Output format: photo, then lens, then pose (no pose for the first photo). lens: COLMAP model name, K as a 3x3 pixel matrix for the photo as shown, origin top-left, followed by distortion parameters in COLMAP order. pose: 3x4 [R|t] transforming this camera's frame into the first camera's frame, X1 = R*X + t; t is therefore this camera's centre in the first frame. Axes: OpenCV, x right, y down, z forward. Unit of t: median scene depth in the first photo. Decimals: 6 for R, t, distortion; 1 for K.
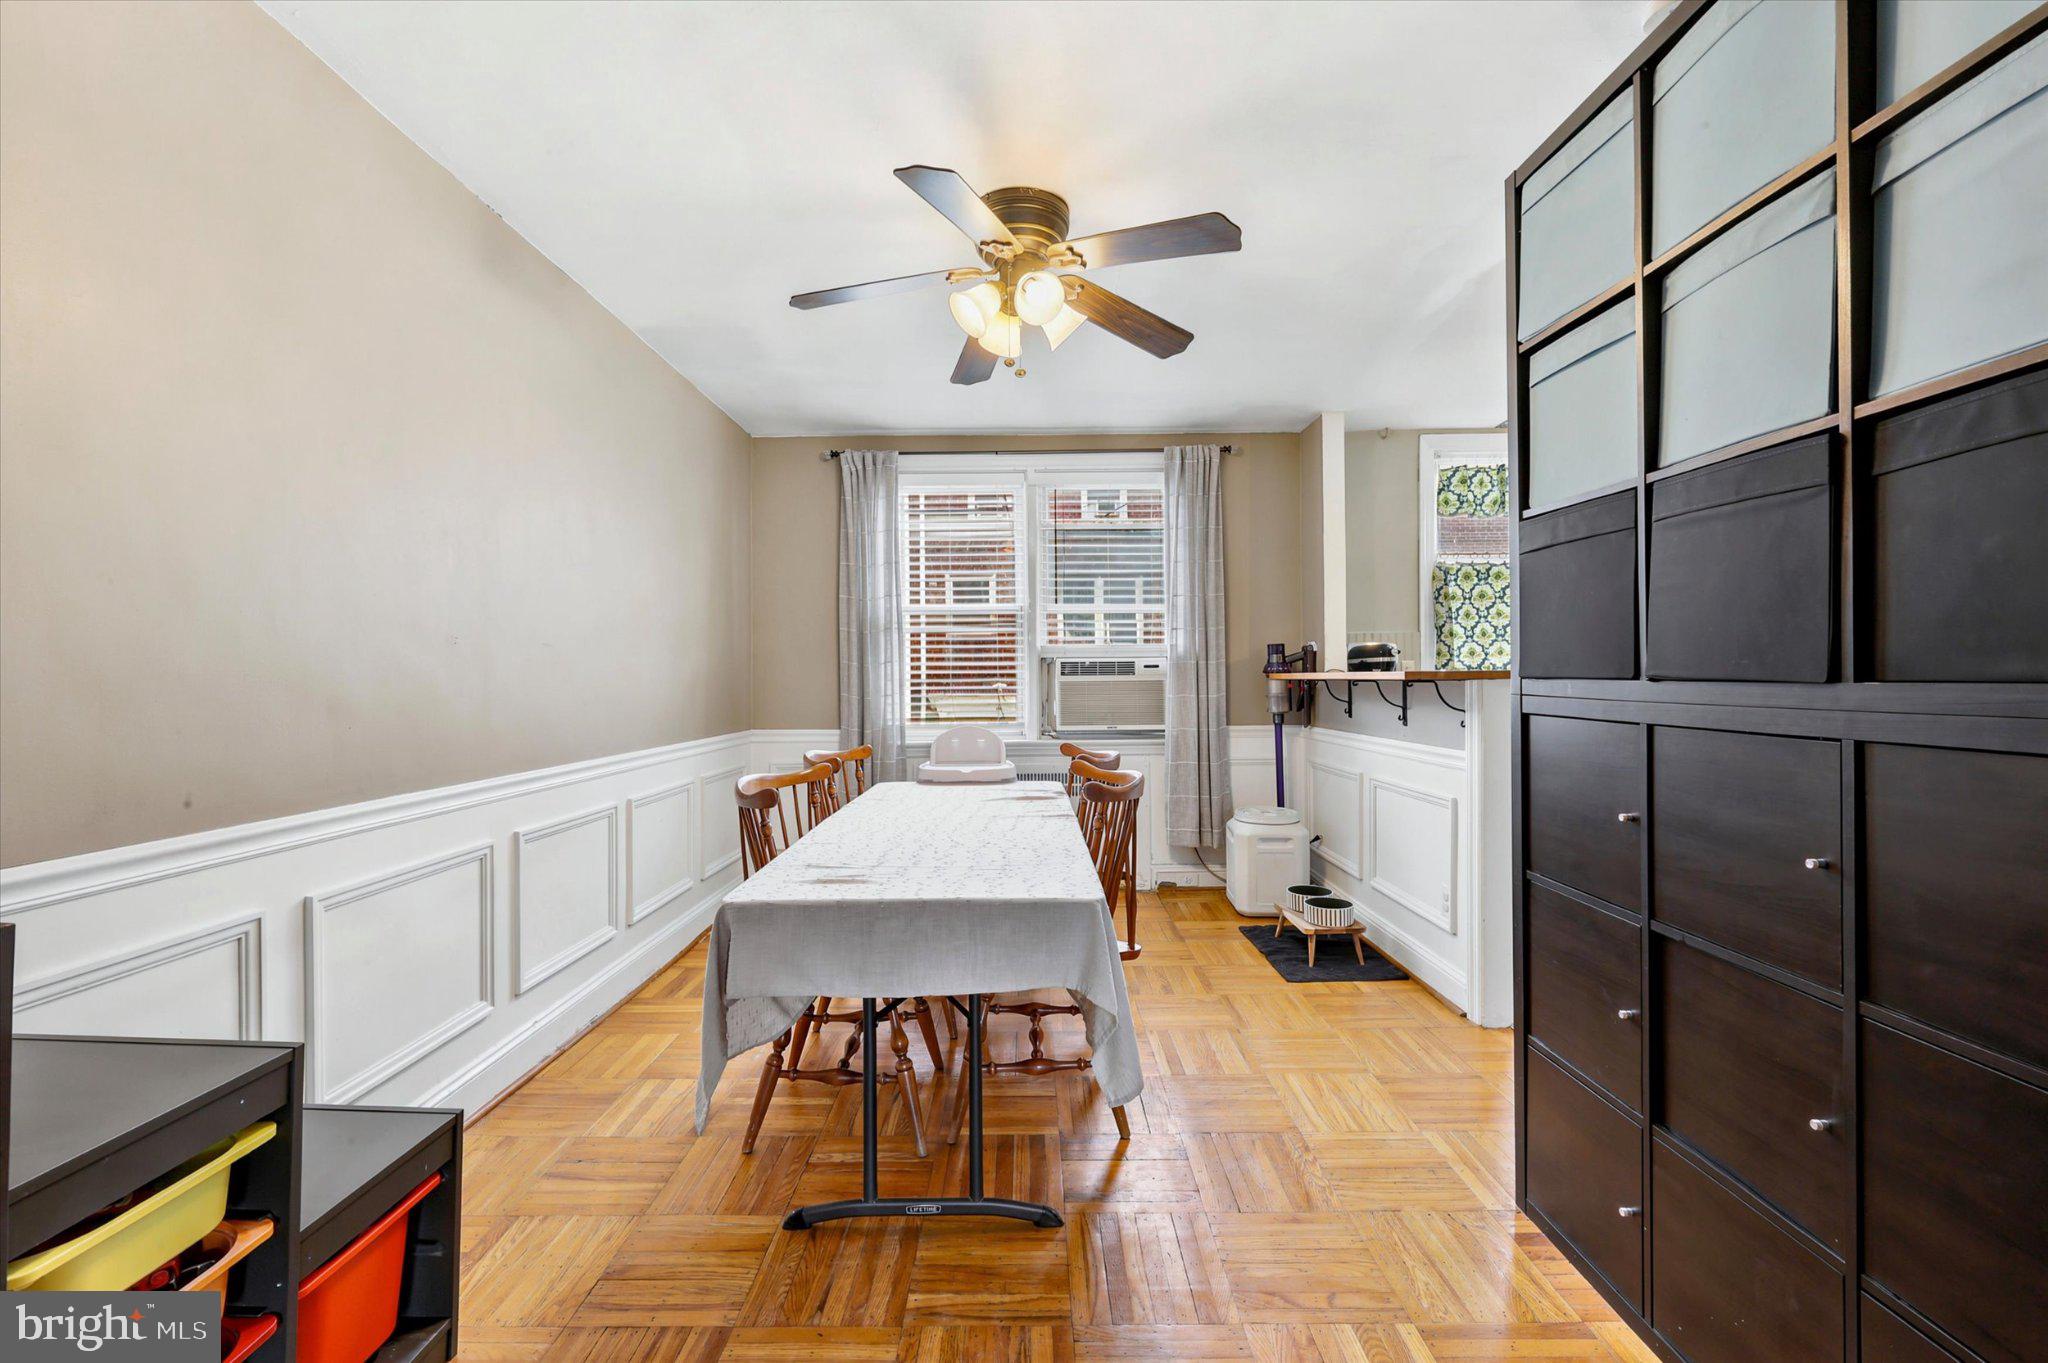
lens RADIAL K [[827.1, 0, 1024.0], [0, 827.1, 681.5], [0, 0, 1]] dist [0.000726, 0.000083]
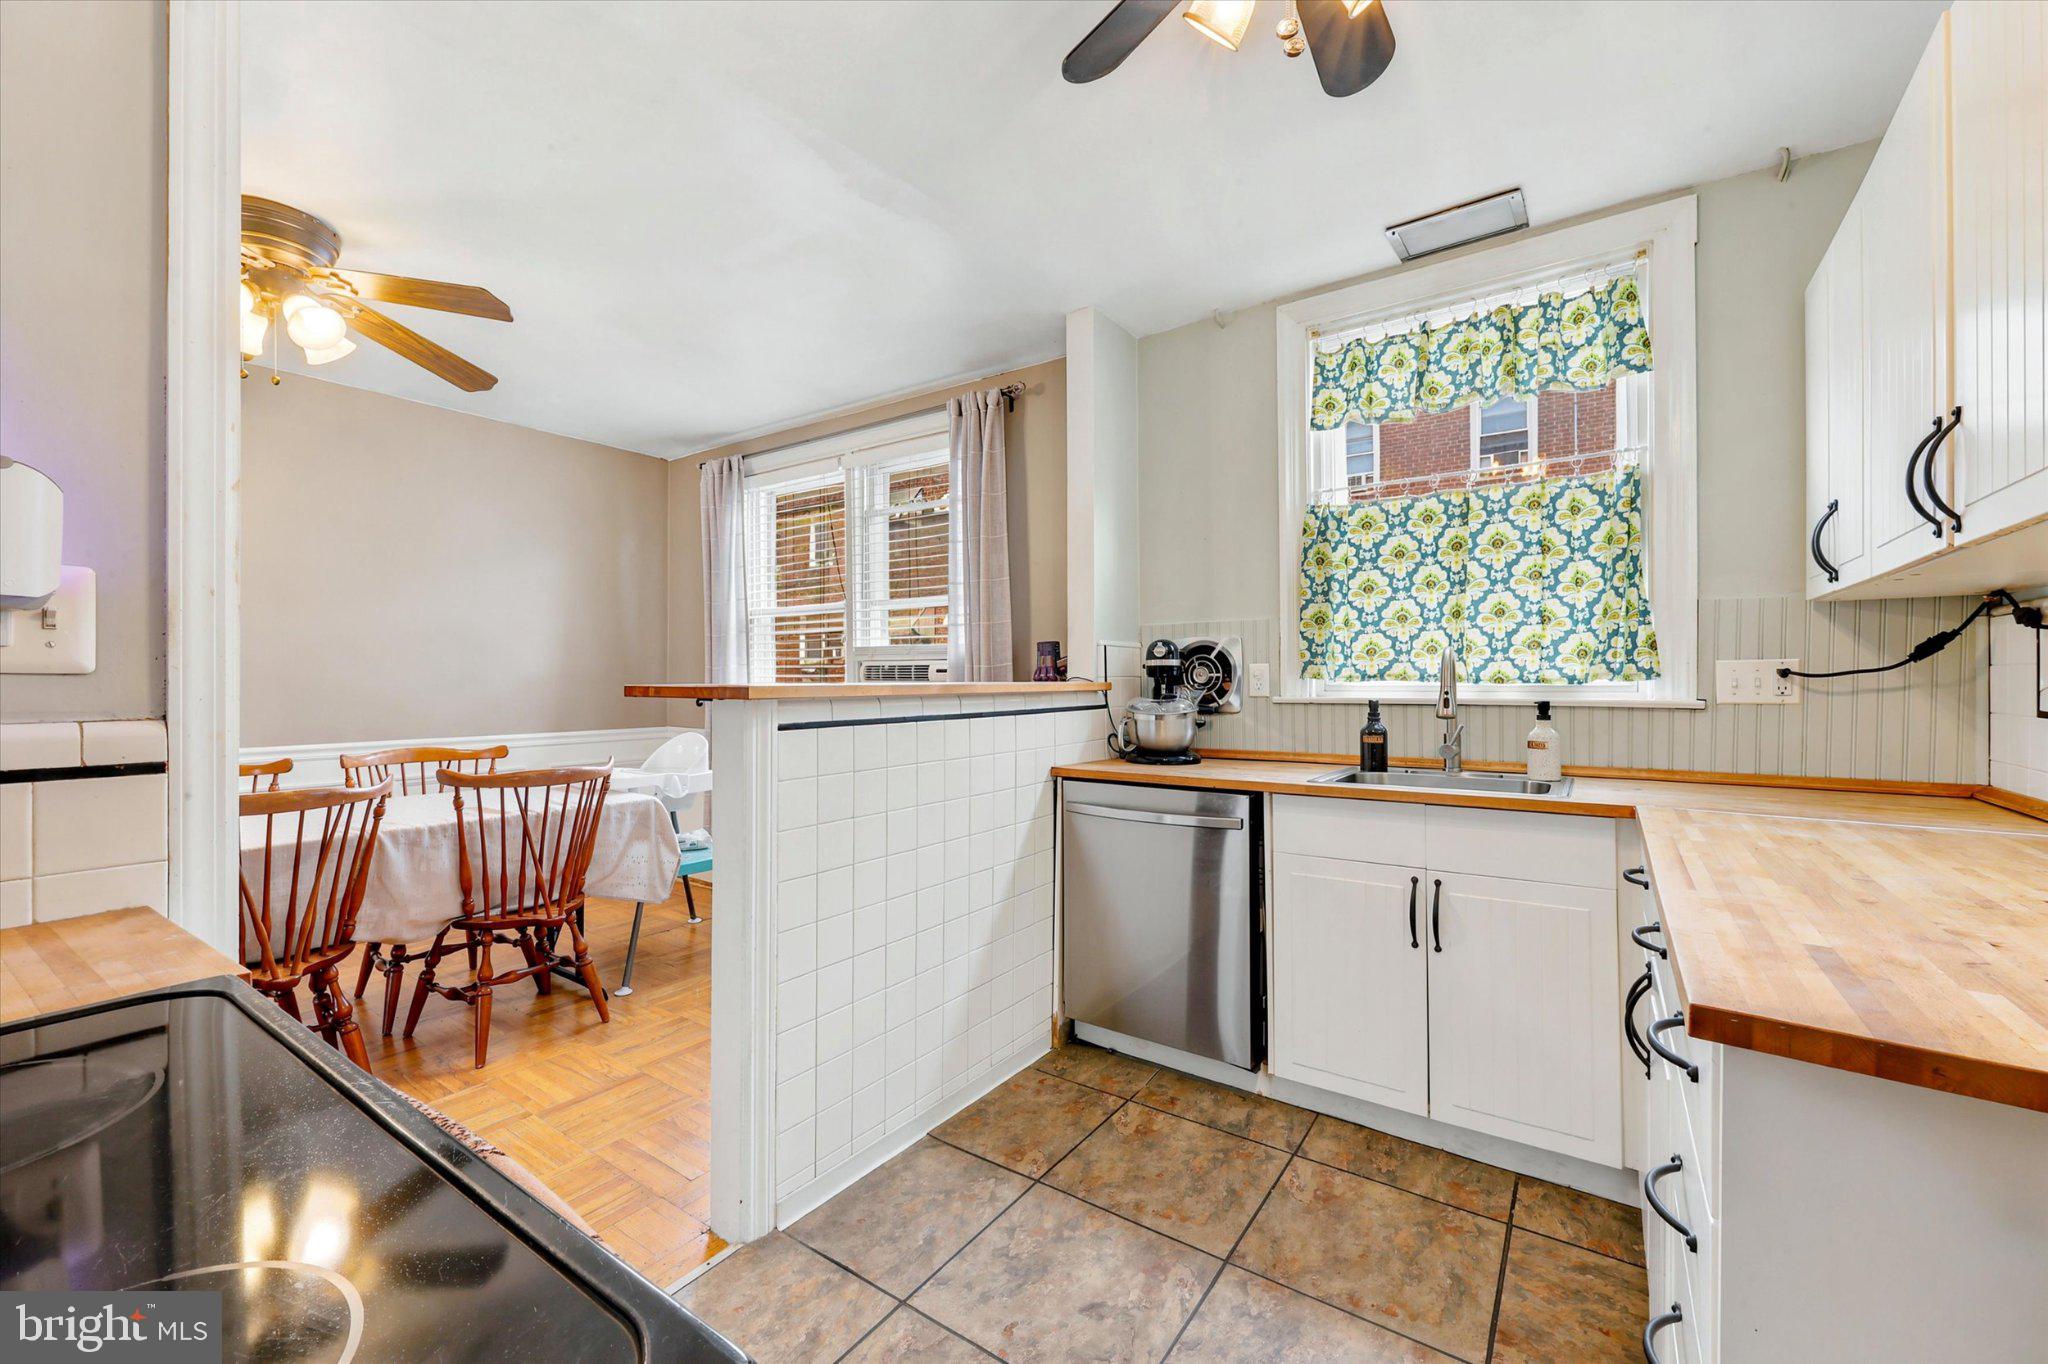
lens RADIAL K [[827.1, 0, 1024.0], [0, 827.1, 682.0], [0, 0, 1]] dist [0.000726, 0.000083]
pose [[0.819693, 0.010903, -0.572699, 0.697082], [-0.008335, 0.999940, 0.007107, -0.013657], [0.572742, -0.001052, 0.819735, 0.372843]]
